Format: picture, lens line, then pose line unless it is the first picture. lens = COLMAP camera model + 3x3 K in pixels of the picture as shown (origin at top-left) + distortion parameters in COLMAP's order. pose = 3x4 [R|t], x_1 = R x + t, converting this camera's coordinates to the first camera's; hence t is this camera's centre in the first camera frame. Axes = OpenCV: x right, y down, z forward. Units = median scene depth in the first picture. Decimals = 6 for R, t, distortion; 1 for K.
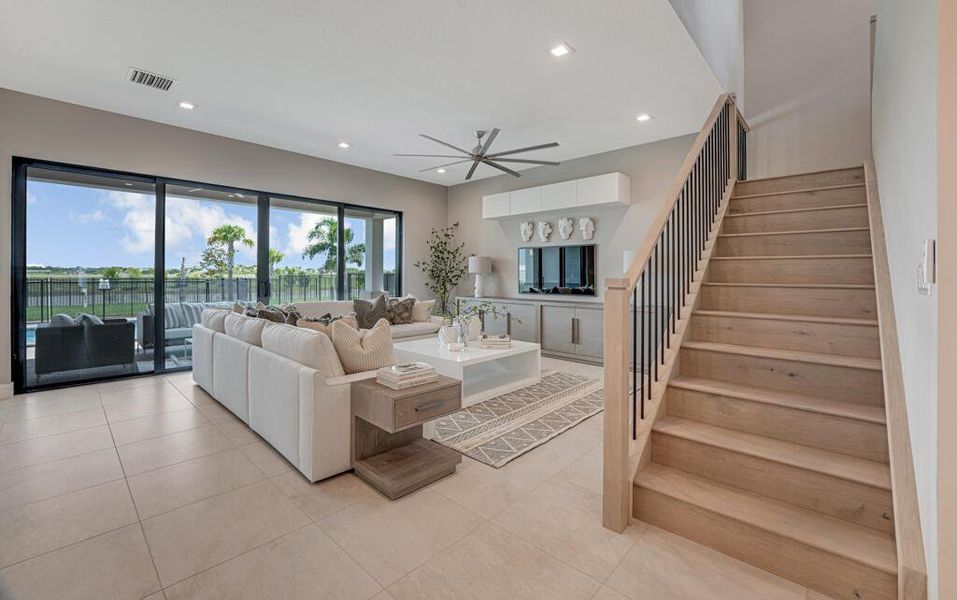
lens RADIAL K [[384.2, 0, 474.4], [0, 384.2, 272.8], [0, 0, 1]] dist [-0.017961, 0.001412]
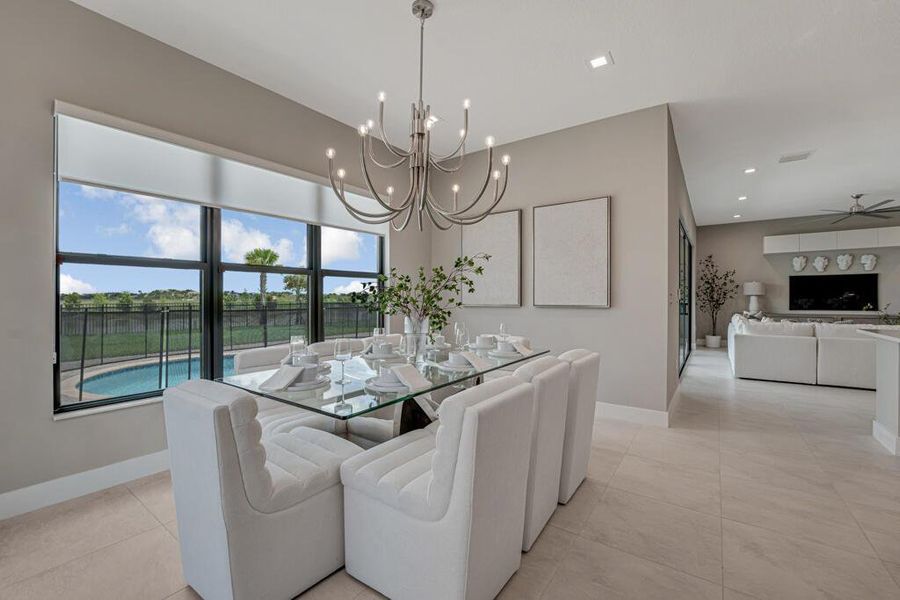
lens RADIAL K [[376.0, 0, 442.5], [0, 376.0, 298.3], [0, 0, 1]] dist [-0.007379, 0.000299]
pose [[0.986259, -0.007911, 0.165019, -1.570091], [0.006881, 0.999953, 0.006815, -0.005367], [-0.165065, -0.005586, 0.986267, -0.096544]]
